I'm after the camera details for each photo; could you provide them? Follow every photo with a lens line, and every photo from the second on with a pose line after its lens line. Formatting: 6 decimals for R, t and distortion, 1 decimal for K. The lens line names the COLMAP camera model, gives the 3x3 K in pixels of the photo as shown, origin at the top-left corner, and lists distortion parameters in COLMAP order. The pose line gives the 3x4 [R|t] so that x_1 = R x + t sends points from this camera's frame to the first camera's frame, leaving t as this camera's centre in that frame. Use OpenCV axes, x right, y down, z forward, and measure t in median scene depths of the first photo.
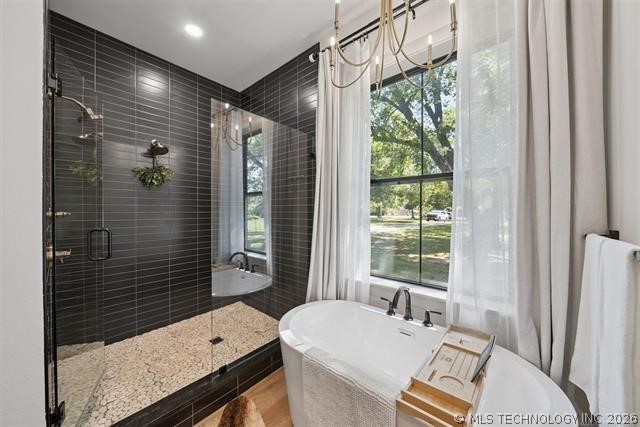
lens RADIAL K [[229.1, 0, 323.2], [0, 229.1, 211.3], [0, 0, 1]] dist [-0.005711, -0.000602]
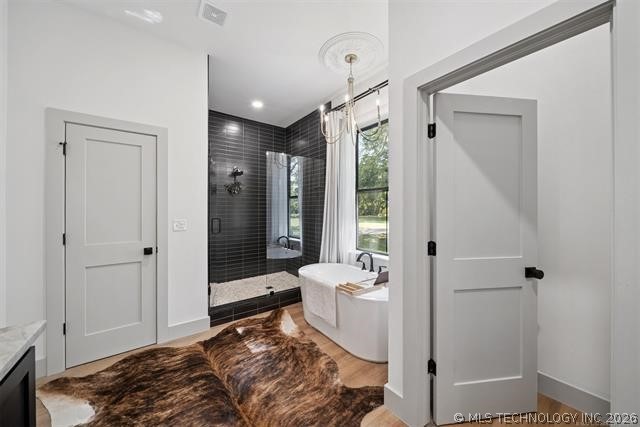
lens RADIAL K [[229.1, 0, 320.9], [0, 229.1, 206.2], [0, 0, 1]] dist [-0.005711, -0.000602]
pose [[0.974814, -0.003576, -0.222991, 0.252873], [0.000181, 0.999884, -0.015245, 0.002913], [0.223020, 0.014820, 0.974701, -0.509757]]
